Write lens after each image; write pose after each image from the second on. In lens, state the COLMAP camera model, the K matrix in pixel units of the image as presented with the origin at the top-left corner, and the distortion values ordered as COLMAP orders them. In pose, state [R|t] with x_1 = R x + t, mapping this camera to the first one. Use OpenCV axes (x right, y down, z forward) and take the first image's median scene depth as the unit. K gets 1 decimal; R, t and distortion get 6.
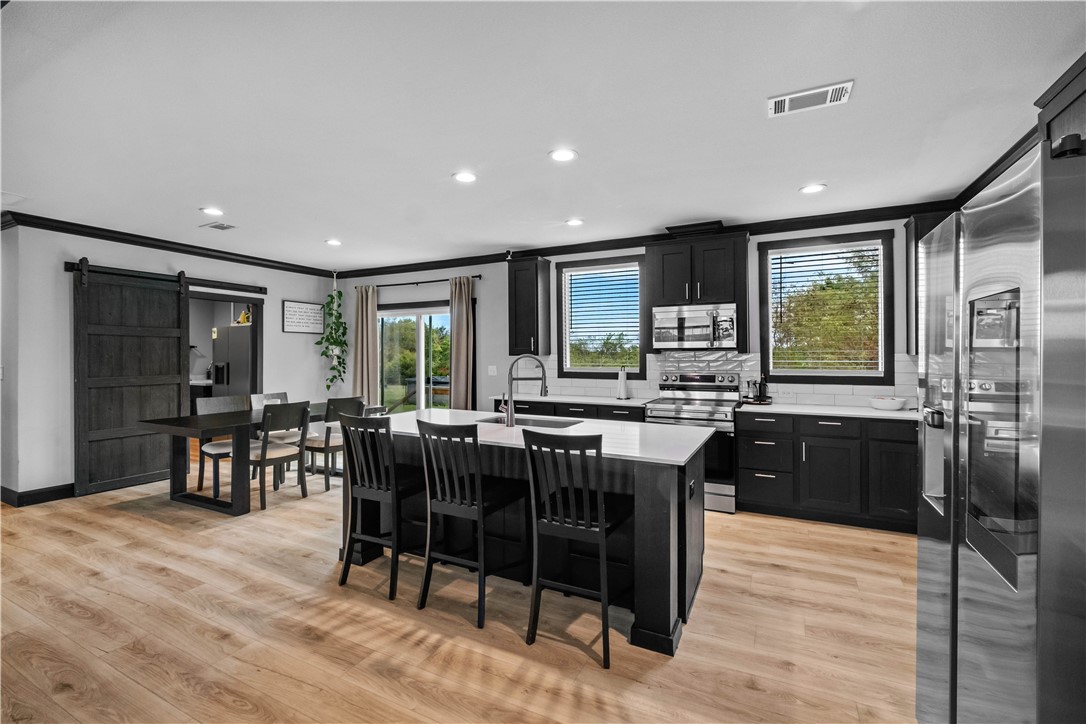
lens RADIAL K [[478.6, 0, 543.0], [0, 478.6, 362.0], [0, 0, 1]] dist [0.001717, -0.000204]
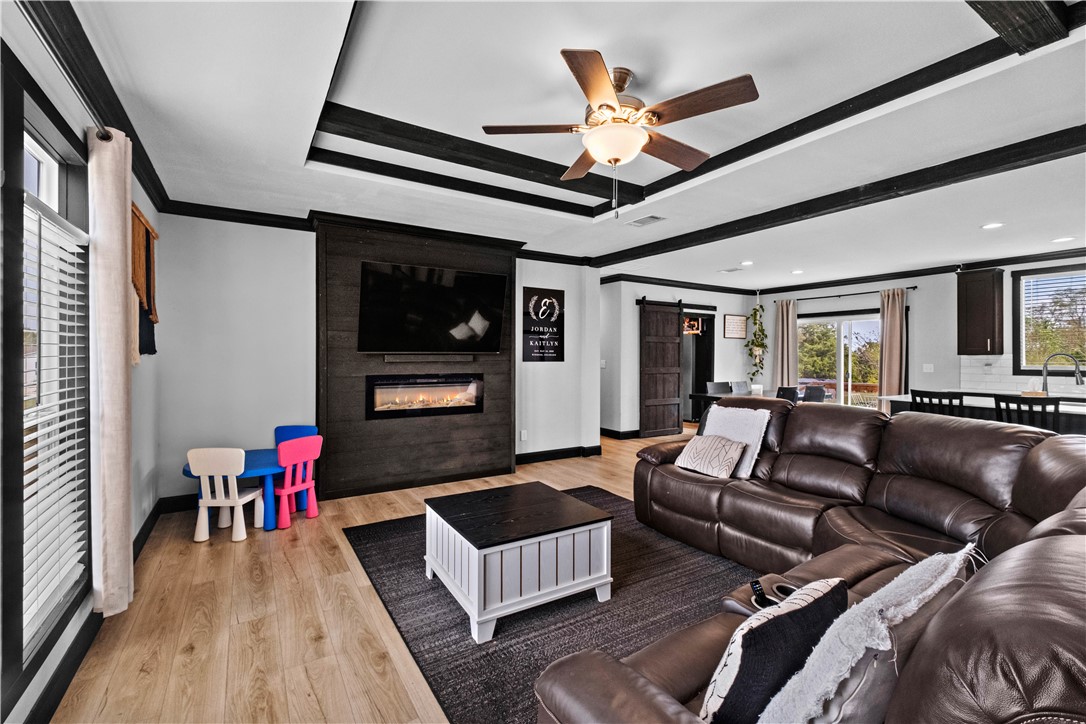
lens RADIAL K [[478.6, 0, 543.0], [0, 478.6, 362.0], [0, 0, 1]] dist [0.001717, -0.000204]
pose [[0.858679, 0.008230, -0.512448, -0.331087], [-0.009188, 0.999958, 0.000663, 0.012074], [0.512432, 0.004139, 0.858718, -0.505189]]
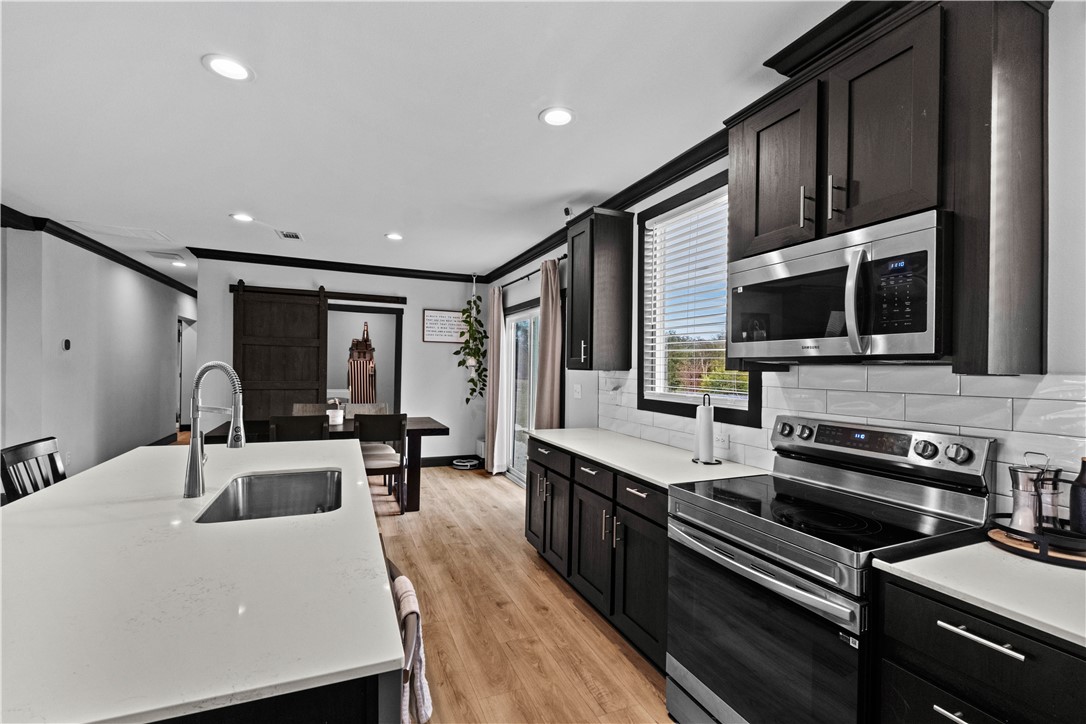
lens RADIAL K [[478.6, 0, 543.0], [0, 478.6, 362.0], [0, 0, 1]] dist [0.001717, -0.000204]
pose [[0.770348, 0.007903, -0.637574, 0.313530], [-0.028914, 0.999328, -0.022549, -0.006986], [0.636967, 0.035806, 0.770059, 0.467396]]
